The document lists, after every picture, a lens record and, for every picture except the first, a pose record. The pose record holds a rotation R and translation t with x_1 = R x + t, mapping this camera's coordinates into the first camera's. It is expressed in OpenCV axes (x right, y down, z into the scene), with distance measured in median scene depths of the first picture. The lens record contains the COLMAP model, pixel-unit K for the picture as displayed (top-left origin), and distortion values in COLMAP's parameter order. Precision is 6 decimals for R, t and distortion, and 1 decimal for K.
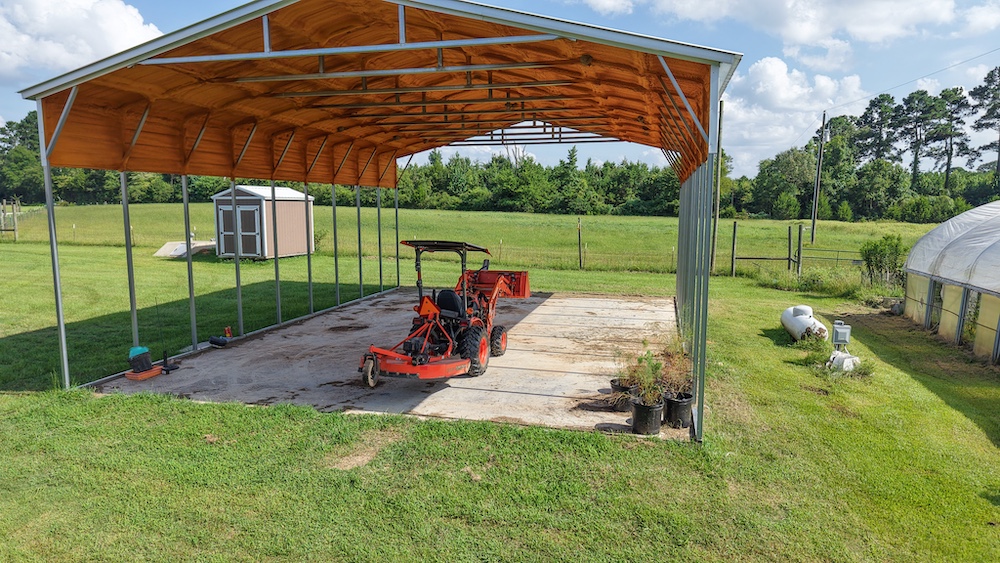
lens RADIAL K [[662.3, 0, 470.9], [0, 662.3, 321.4], [0, 0, 1]] dist [0.001668, -0.017063]
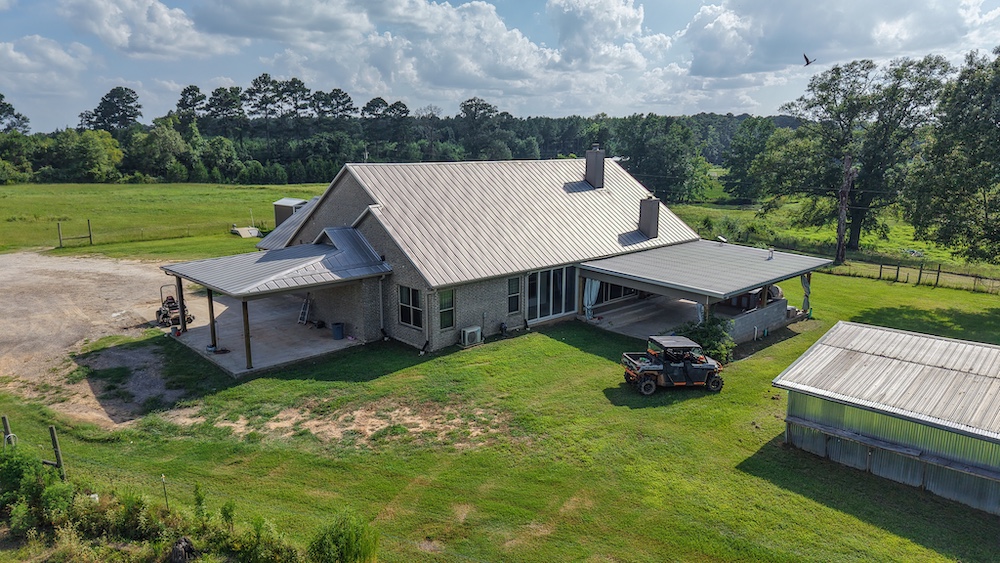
lens RADIAL K [[662.3, 0, 495.8], [0, 662.3, 289.1], [0, 0, 1]] dist [0.001668, -0.017063]
pose [[0.376989, -0.187002, 0.907144, -1.085324], [0.148924, 0.978902, 0.139905, -0.065314], [-0.914167, 0.082353, 0.396884, -0.201704]]
